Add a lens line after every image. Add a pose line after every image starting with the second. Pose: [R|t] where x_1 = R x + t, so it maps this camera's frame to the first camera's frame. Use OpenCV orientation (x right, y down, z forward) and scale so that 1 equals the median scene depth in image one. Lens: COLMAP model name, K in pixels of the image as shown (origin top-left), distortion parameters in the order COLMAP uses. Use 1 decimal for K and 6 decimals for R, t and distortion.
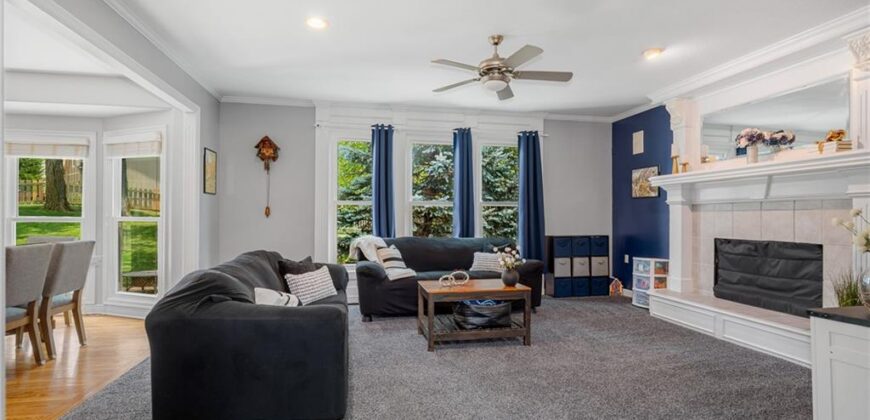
lens RADIAL K [[404.2, 0, 432.8], [0, 404.2, 213.9], [0, 0, 1]] dist [0.000975, 0.000448]
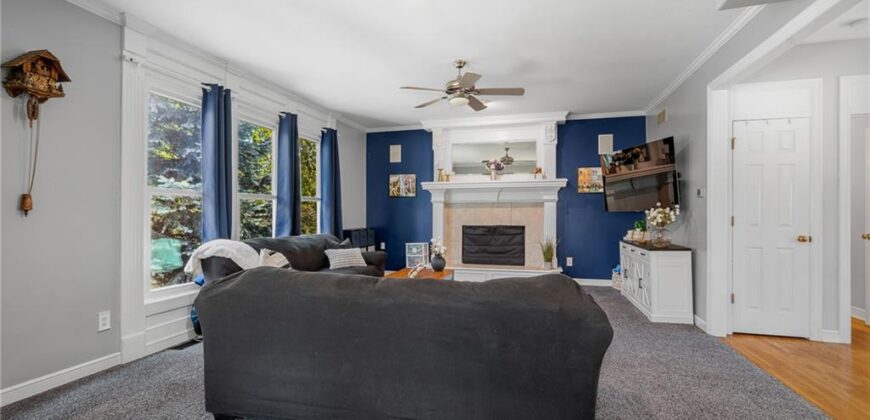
lens RADIAL K [[396.0, 0, 435.0], [0, 396.0, 210.0], [0, 0, 1]] dist [-0.012465, 0.000106]
pose [[0.464580, 0.002578, 0.885527, -0.640109], [-0.002969, 0.999995, -0.001353, 0.003307], [-0.885526, -0.002001, 0.464585, 0.365271]]
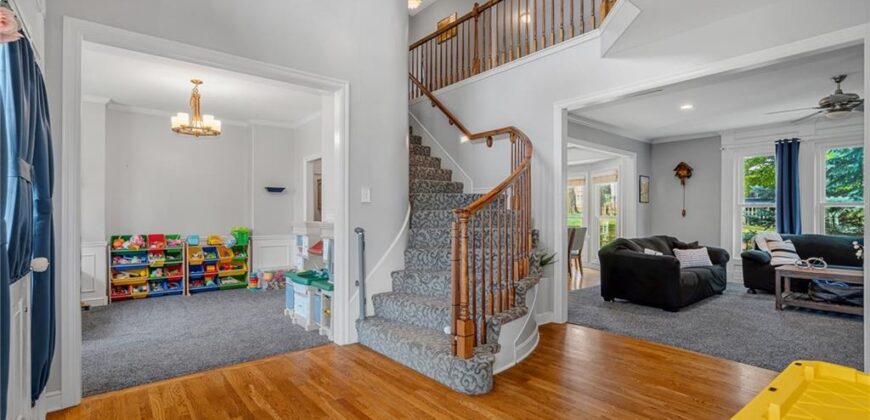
lens RADIAL K [[404.2, 0, 432.8], [0, 404.2, 213.9], [0, 0, 1]] dist [0.000975, 0.000448]
pose [[0.474923, -0.004399, -0.880016, 0.477161], [-0.001937, 0.999980, -0.006044, 0.008131], [0.880025, 0.004575, 0.474905, -0.528010]]
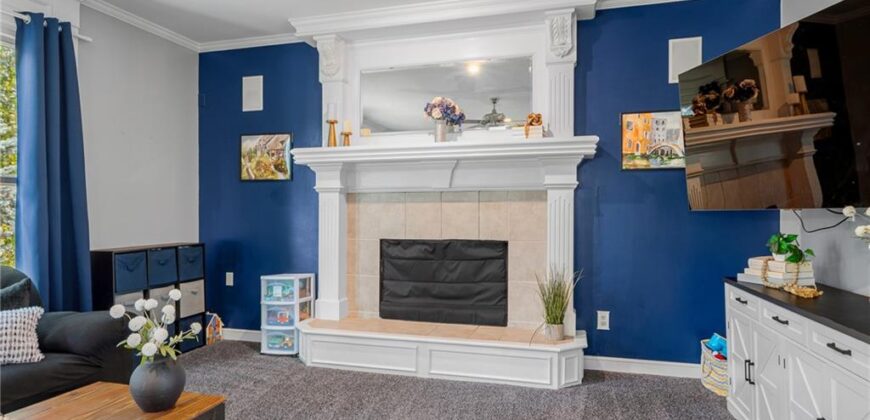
lens RADIAL K [[500.5, 0, 435.0], [0, 500.5, 210.0], [0, 0, 1]] dist [0.007659, 0.000683]
pose [[0.464384, -0.002226, 0.885631, -0.064584], [-0.003031, 0.999987, 0.004103, 0.002487], [-0.885629, -0.004590, 0.464372, 0.452574]]
